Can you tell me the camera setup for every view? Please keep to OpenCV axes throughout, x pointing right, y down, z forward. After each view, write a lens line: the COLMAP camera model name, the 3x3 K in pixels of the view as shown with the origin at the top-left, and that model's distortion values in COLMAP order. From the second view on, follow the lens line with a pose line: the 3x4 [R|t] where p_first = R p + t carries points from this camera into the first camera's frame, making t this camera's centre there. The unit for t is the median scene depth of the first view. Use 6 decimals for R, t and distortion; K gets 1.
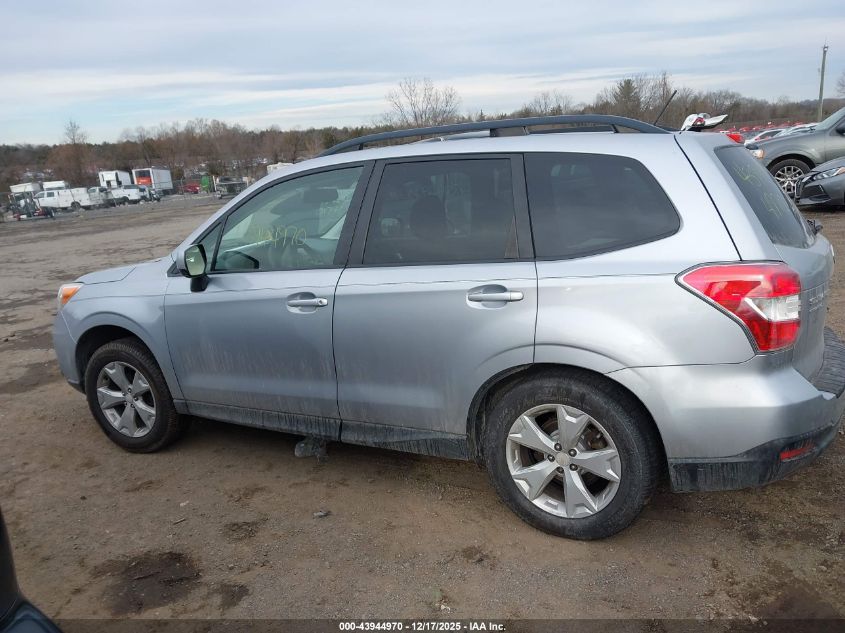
lens RADIAL K [[647.6, 0, 422.5], [0, 647.6, 316.5], [0, 0, 1]] dist [0.064119, -0.077945]
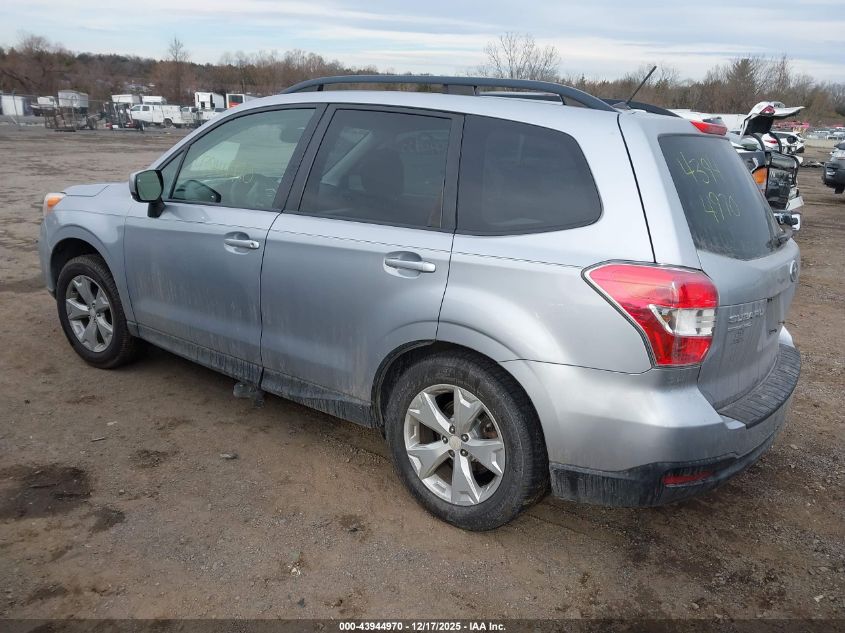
lens RADIAL K [[647.6, 0, 422.5], [0, 647.6, 316.5], [0, 0, 1]] dist [0.064119, -0.077945]
pose [[0.984462, 0.150520, -0.090433, 0.210430], [-0.144231, 0.986885, 0.072500, -0.024832], [0.100160, -0.058330, 0.993260, 0.056261]]
